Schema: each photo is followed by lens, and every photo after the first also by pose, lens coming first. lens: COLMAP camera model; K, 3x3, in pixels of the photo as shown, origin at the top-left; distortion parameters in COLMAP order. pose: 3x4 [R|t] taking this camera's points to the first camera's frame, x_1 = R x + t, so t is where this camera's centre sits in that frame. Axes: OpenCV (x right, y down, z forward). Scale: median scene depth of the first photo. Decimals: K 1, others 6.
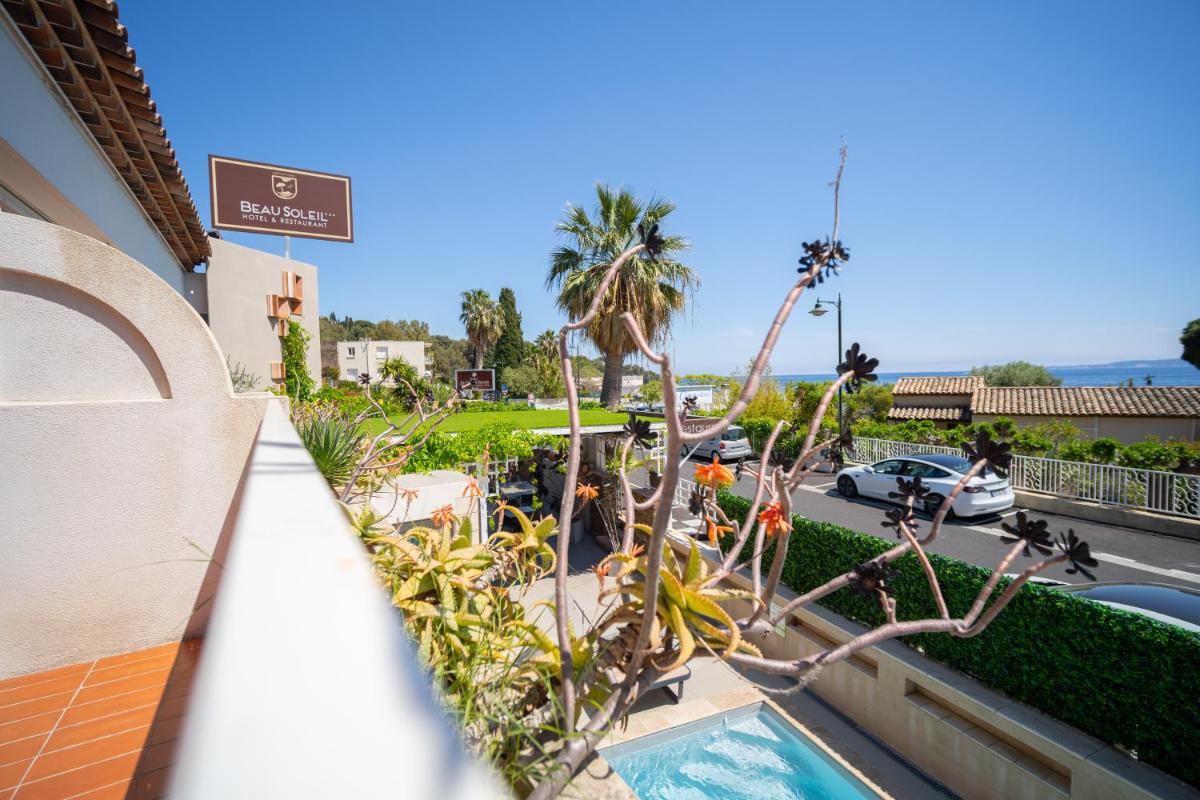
lens RADIAL K [[447.5, 0, 600.0], [0, 447.5, 400.0], [0, 0, 1]] dist [-0.001387, -0.000139]
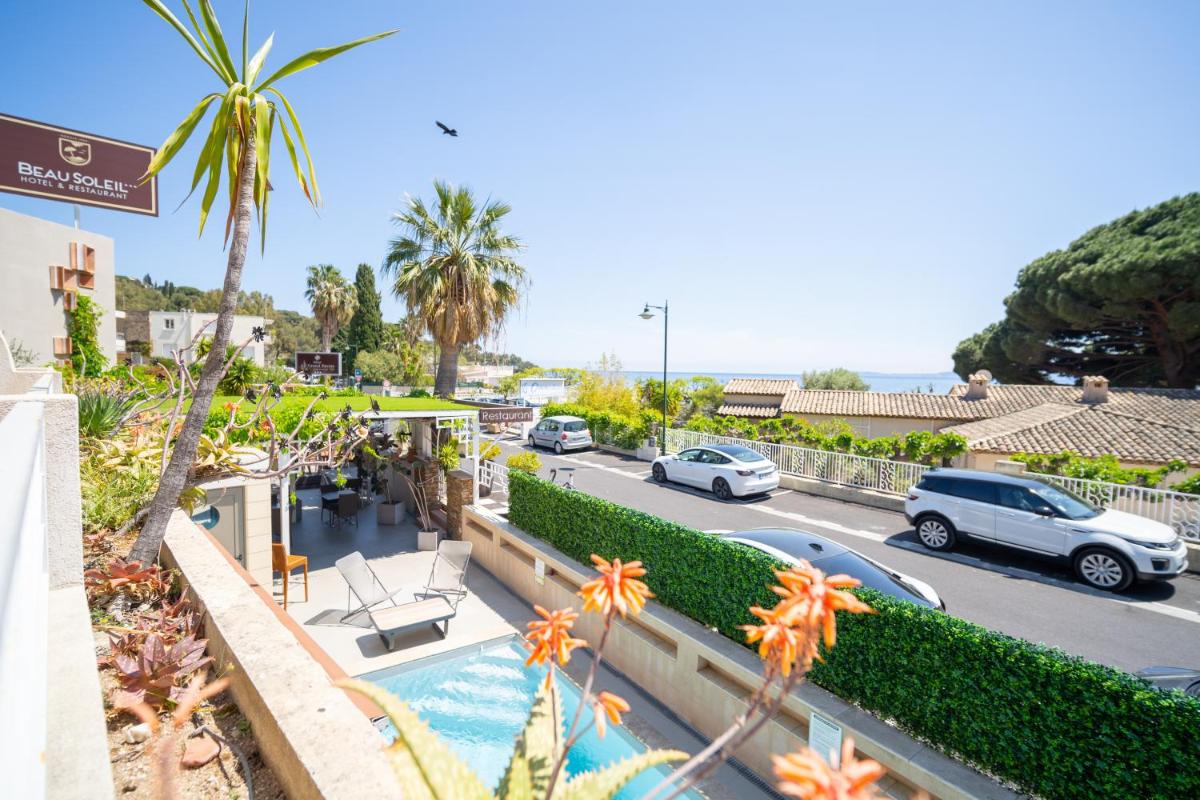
lens RADIAL K [[502.6, 0, 600.0], [0, 502.6, 400.0], [0, 0, 1]] dist [0.000176, 0.000847]
pose [[0.981992, 0.029874, 0.186545, 0.162462], [-0.032333, 0.999426, 0.010154, 0.002087], [-0.186135, -0.016003, 0.982394, -0.210499]]
